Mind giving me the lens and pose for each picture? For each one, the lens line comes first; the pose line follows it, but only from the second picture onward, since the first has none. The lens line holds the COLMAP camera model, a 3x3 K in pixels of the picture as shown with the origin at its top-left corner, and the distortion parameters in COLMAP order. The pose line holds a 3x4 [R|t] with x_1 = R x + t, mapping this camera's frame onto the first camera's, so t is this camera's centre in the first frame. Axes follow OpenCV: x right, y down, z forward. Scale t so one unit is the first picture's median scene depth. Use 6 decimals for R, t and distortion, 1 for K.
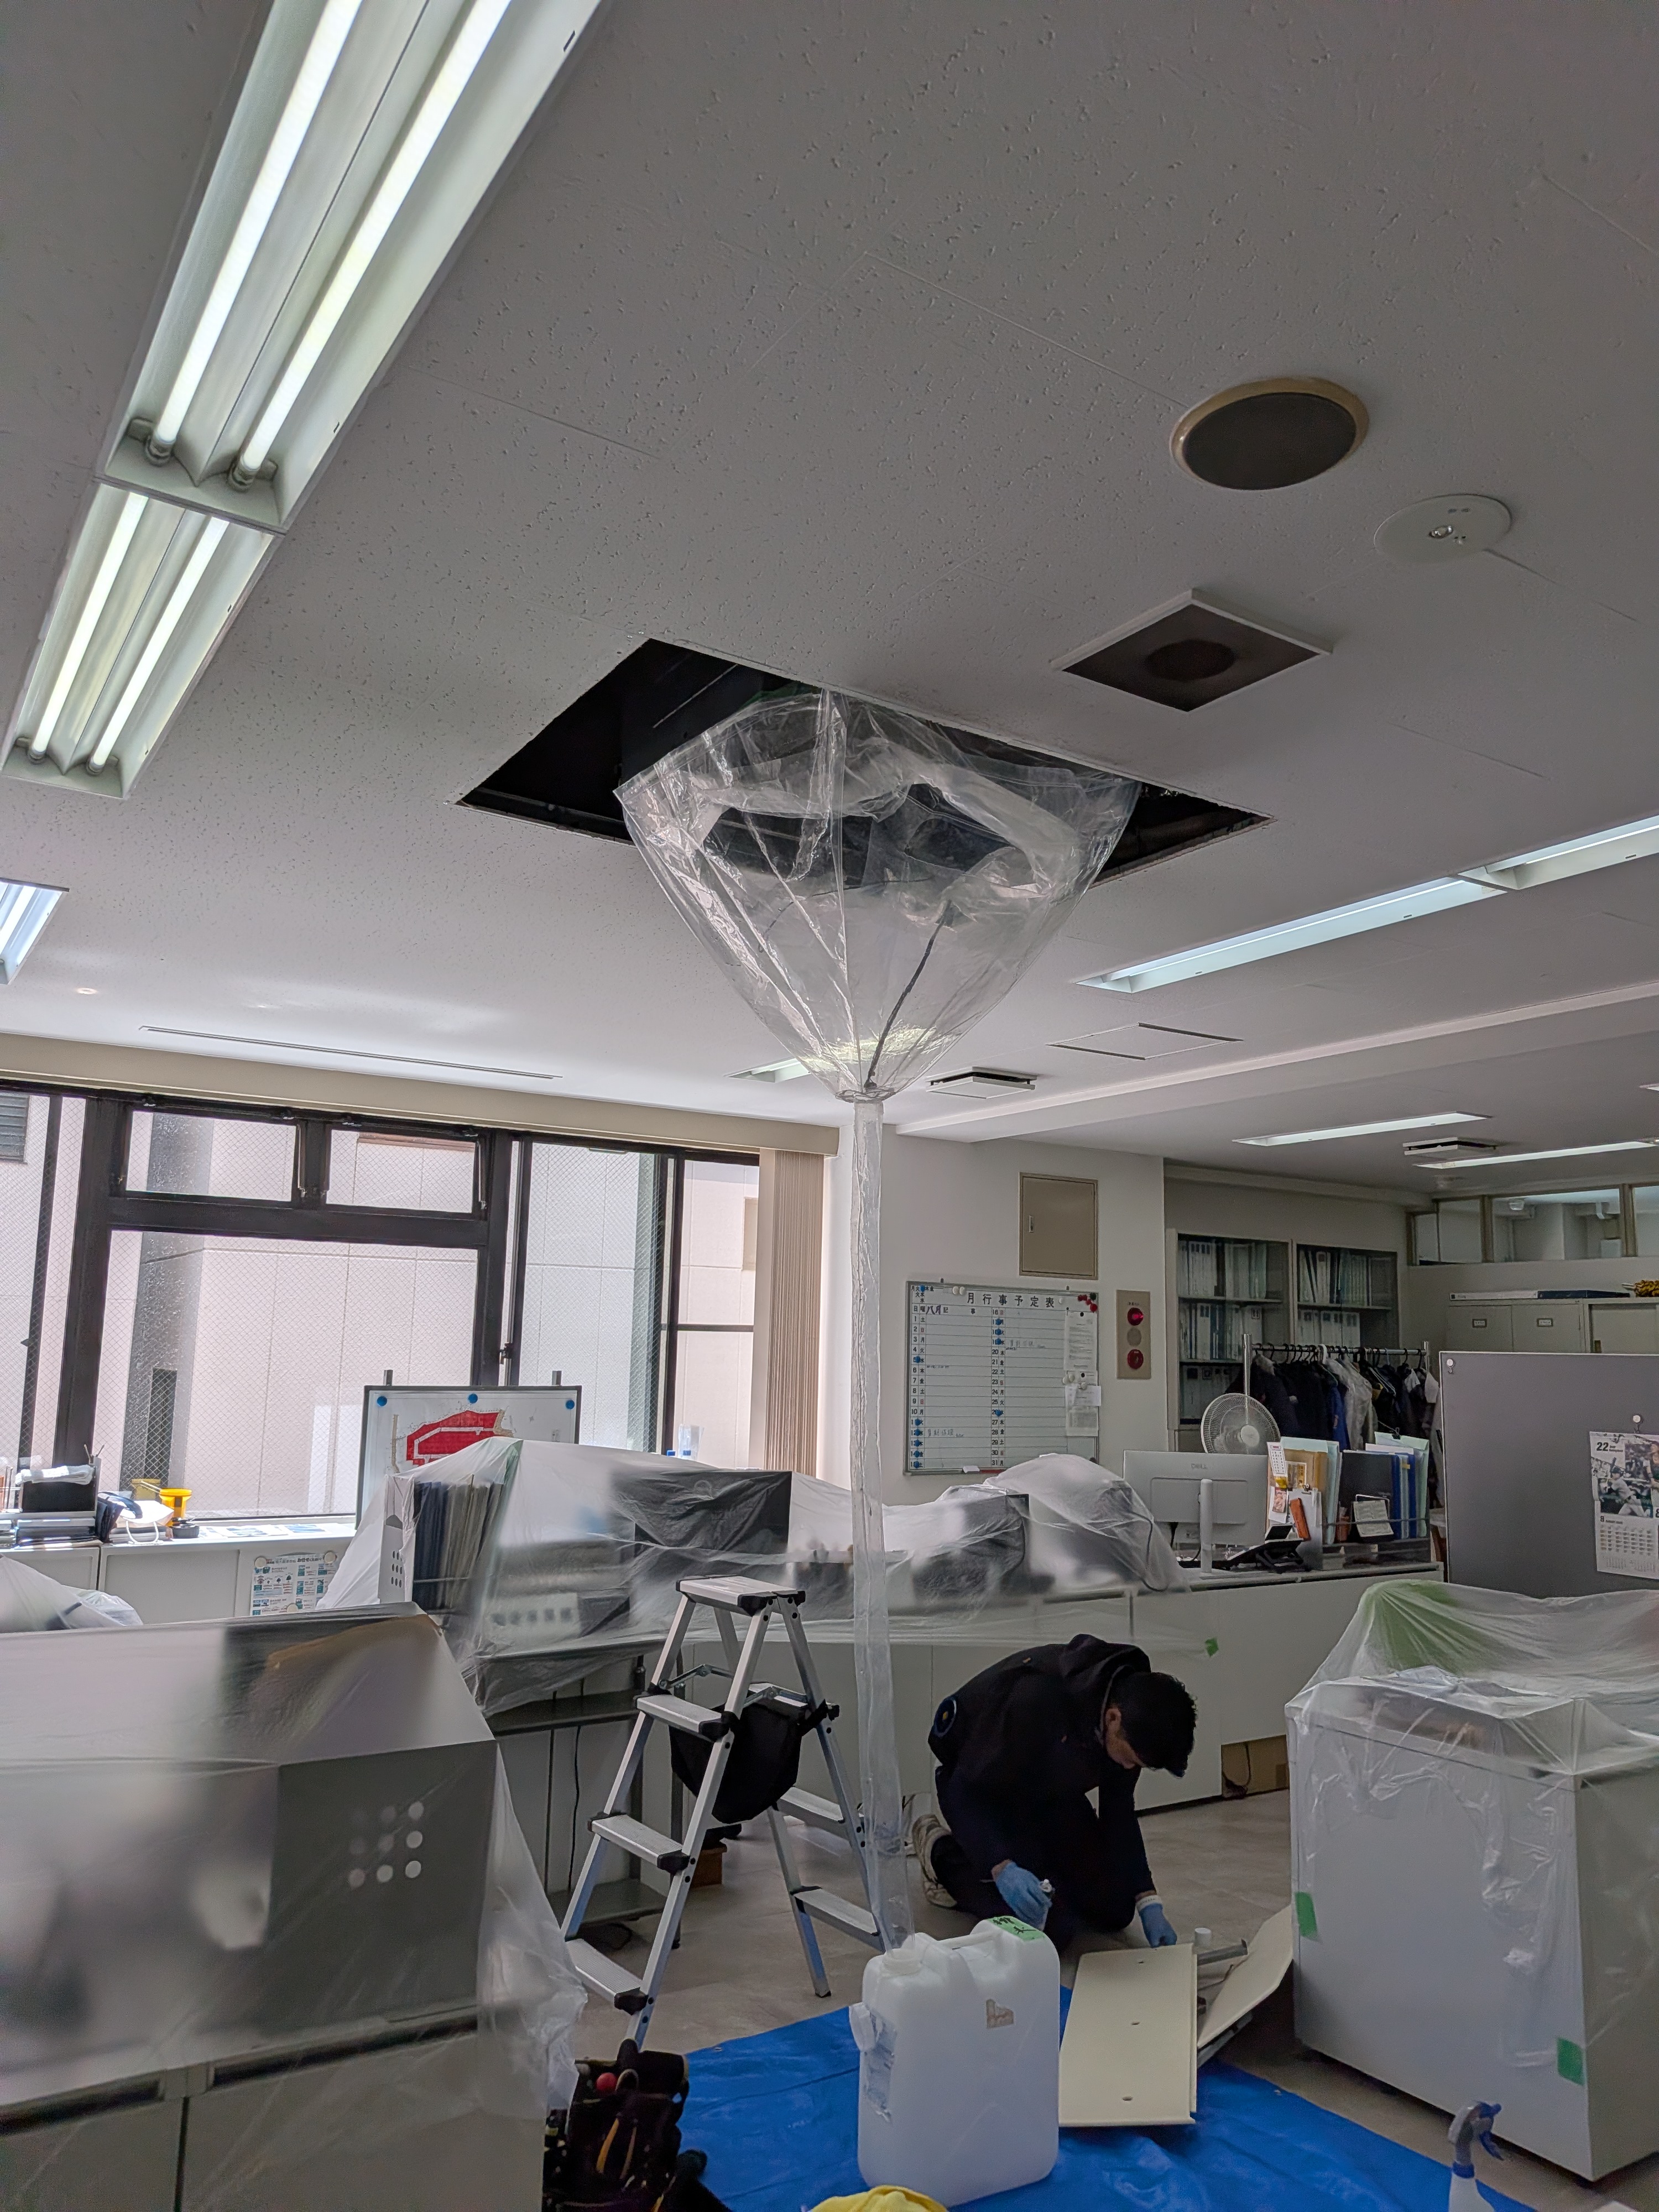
lens RADIAL K [[1575.4, 0, 860.8], [0, 1575.4, 1114.4], [0, 0, 1]] dist [0.084861, -0.179539]
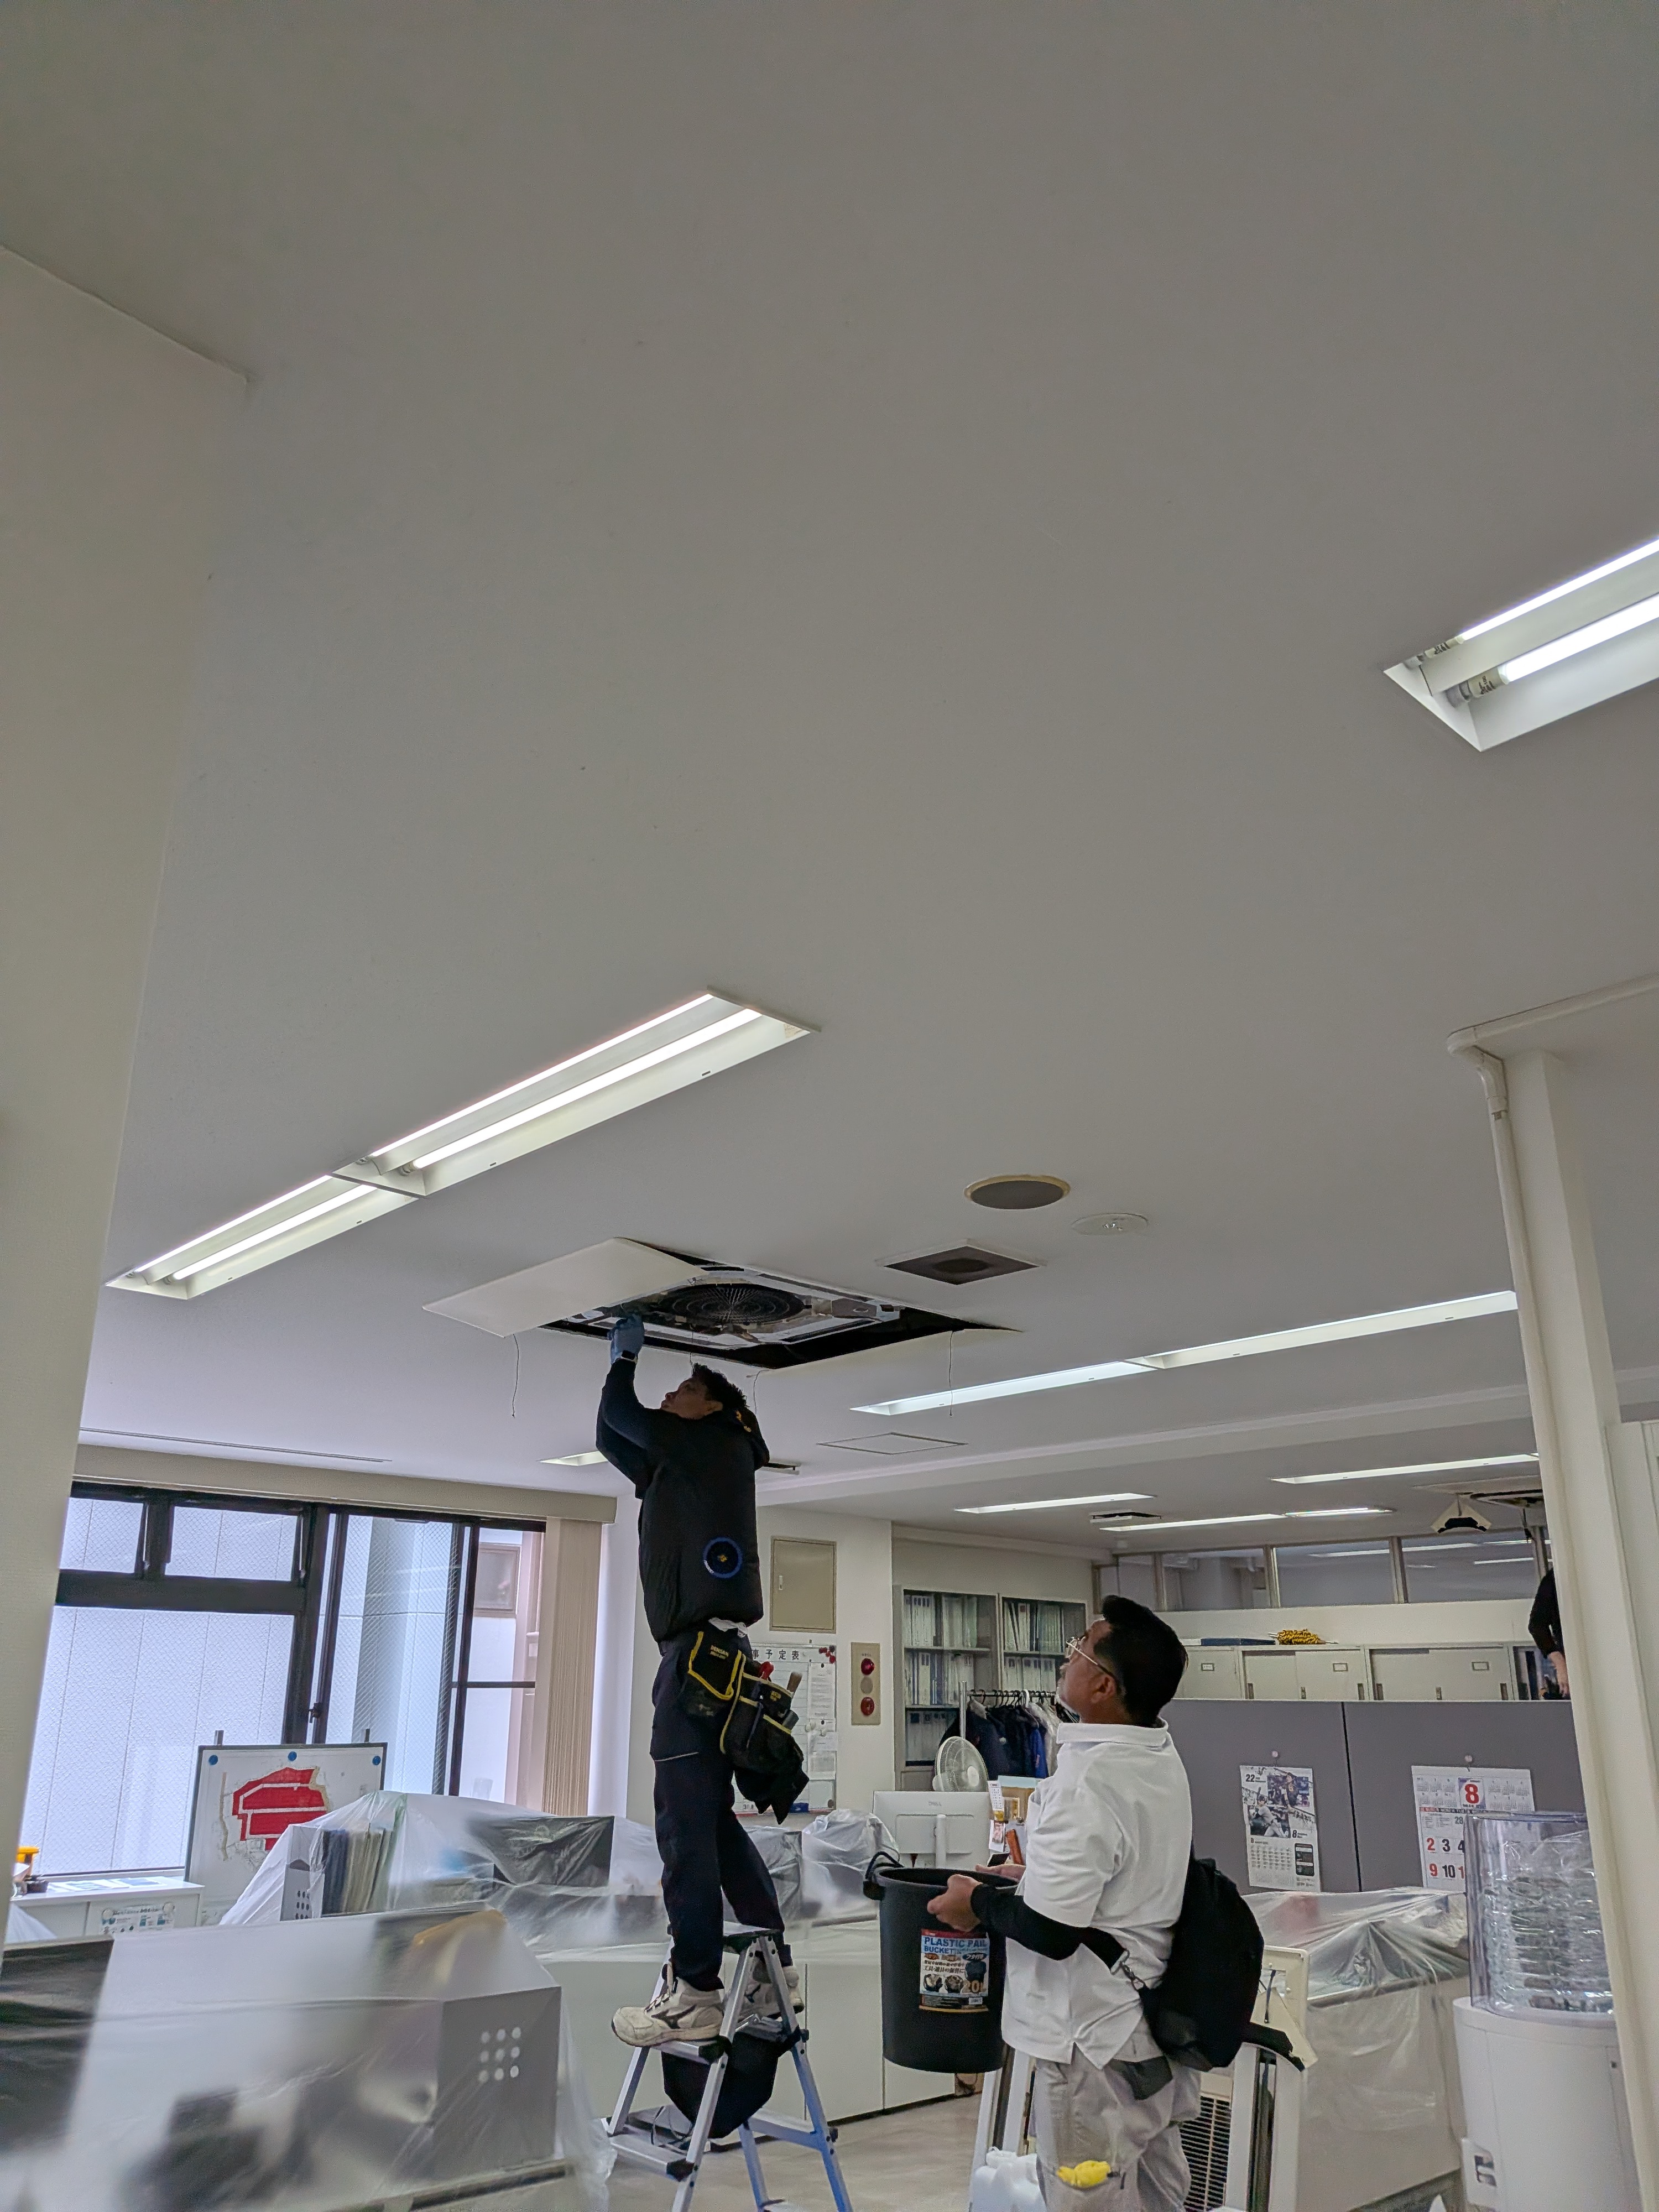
lens RADIAL K [[1592.9, 0, 801.2], [0, 1592.9, 1144.9], [0, 0, 1]] dist [0.067743, -0.128262]
pose [[0.987546, 0.037973, 0.152677, -0.079958], [-0.010412, 0.984082, -0.177409, -0.045952], [-0.156983, 0.173610, 0.972222, -0.223611]]
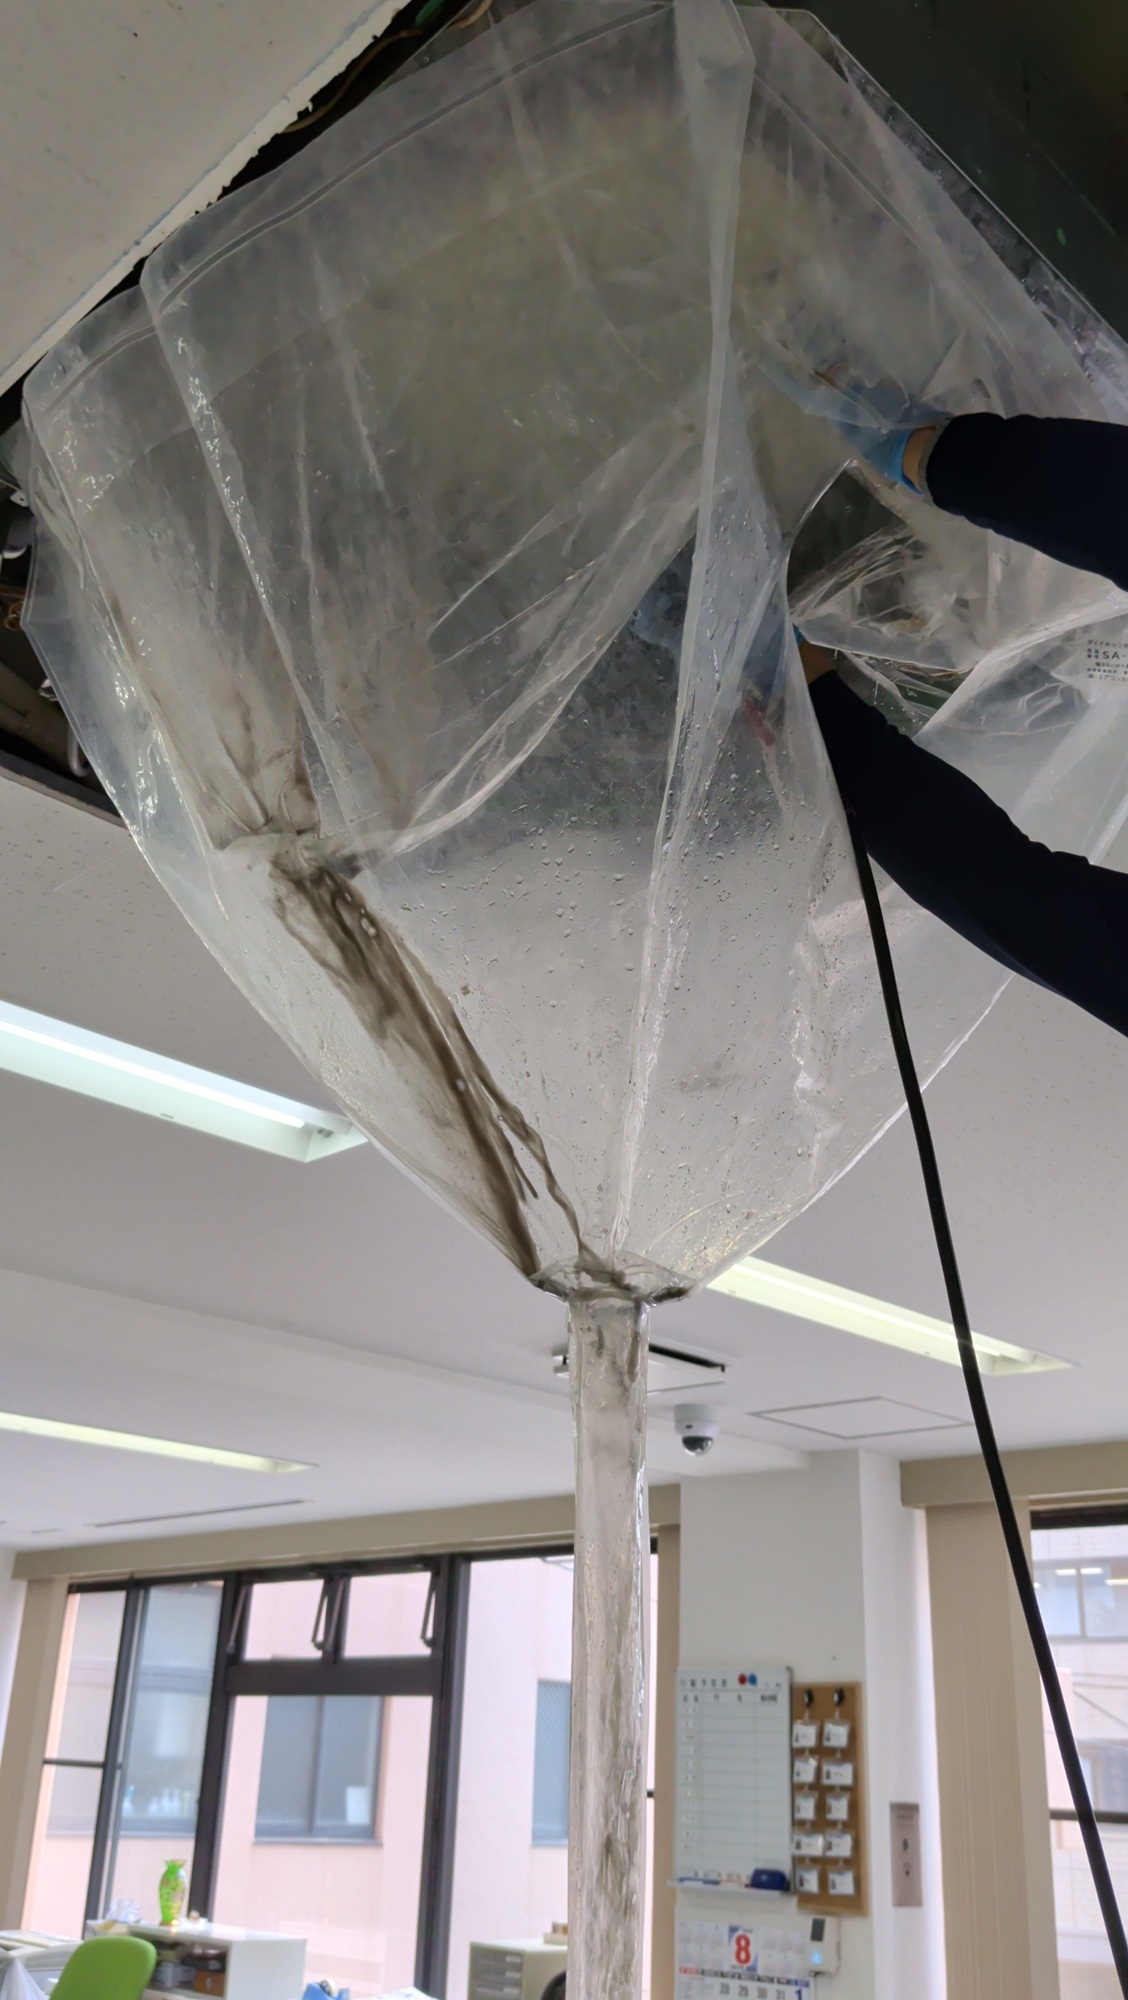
lens RADIAL K [[1805.6, 0, 564.0], [0, 1805.6, 1000.0], [0, 0, 1]] dist [0.084866, -0.203826]
pose [[0.195308, -0.392084, -0.898958, 0.914013], [0.116586, 0.919392, -0.375667, 0.125671], [0.973788, -0.031435, 0.225277, 0.900245]]
